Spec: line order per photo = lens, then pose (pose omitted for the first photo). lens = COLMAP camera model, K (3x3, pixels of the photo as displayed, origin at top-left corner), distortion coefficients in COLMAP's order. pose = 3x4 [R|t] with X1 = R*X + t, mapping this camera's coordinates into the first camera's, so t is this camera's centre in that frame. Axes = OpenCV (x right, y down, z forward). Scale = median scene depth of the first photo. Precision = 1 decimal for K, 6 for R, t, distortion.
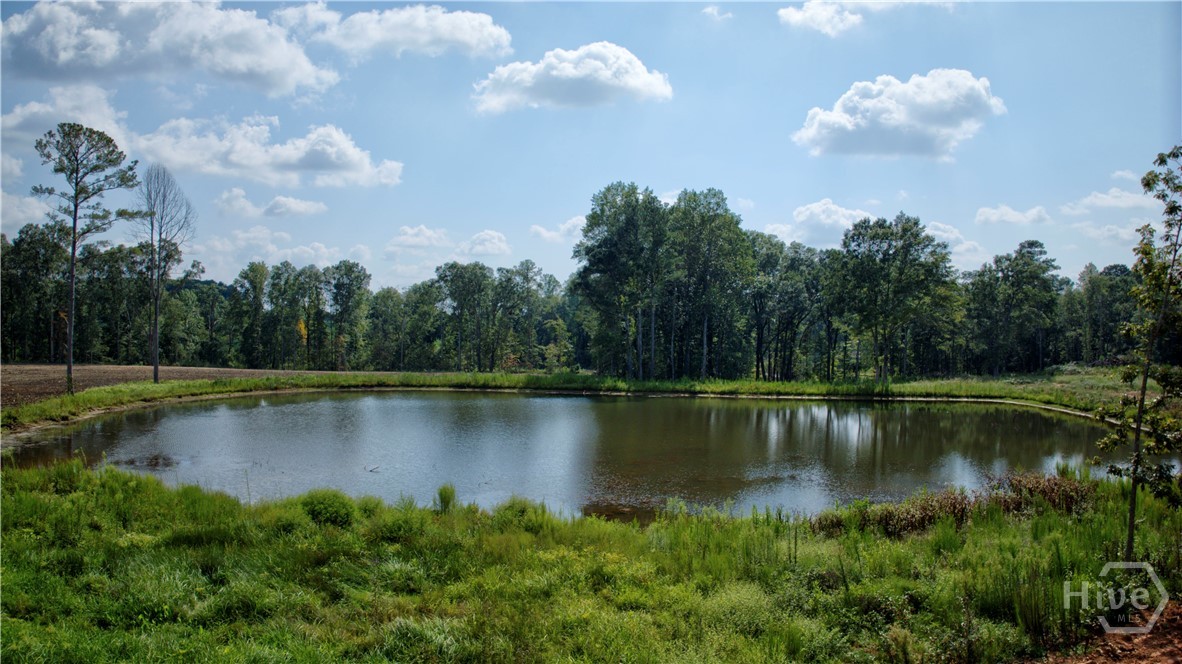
lens RADIAL K [[836.3, 0, 594.5], [0, 836.3, 332.9], [0, 0, 1]] dist [-0.103981, -0.013213]
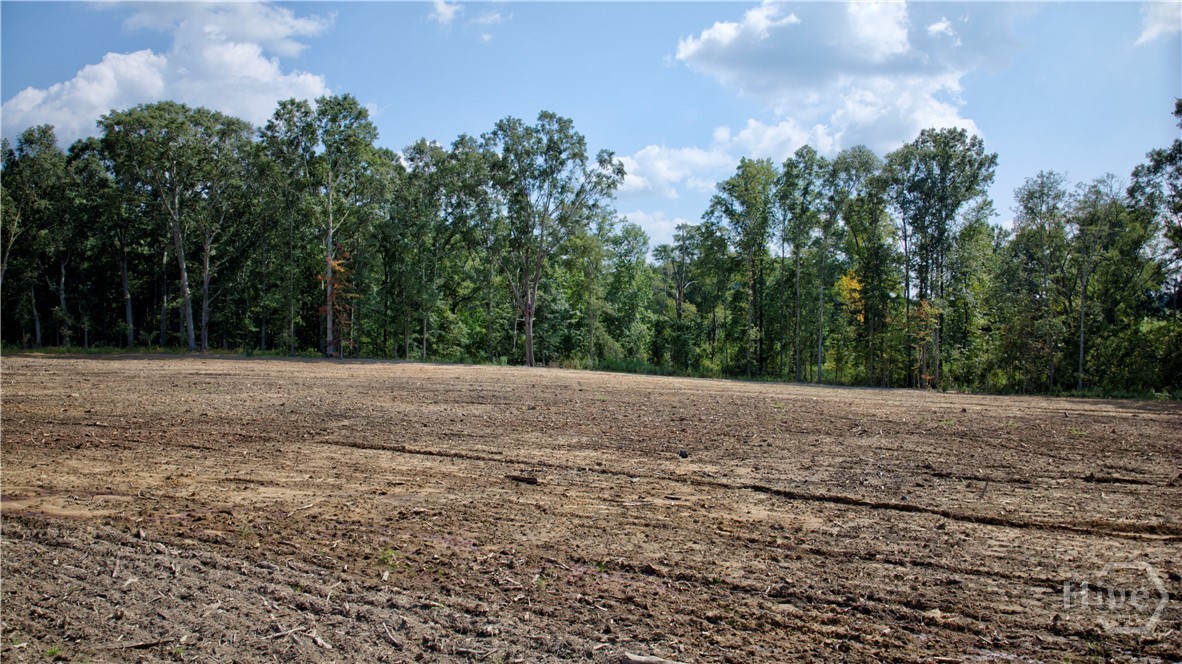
lens RADIAL K [[836.3, 0, 597.0], [0, 836.3, 331.7], [0, 0, 1]] dist [-0.103981, -0.013213]
pose [[0.734893, -0.003408, -0.678174, -0.141839], [0.003440, 0.999993, -0.001297, 0.017774], [0.678174, -0.001379, 0.734900, 0.565973]]
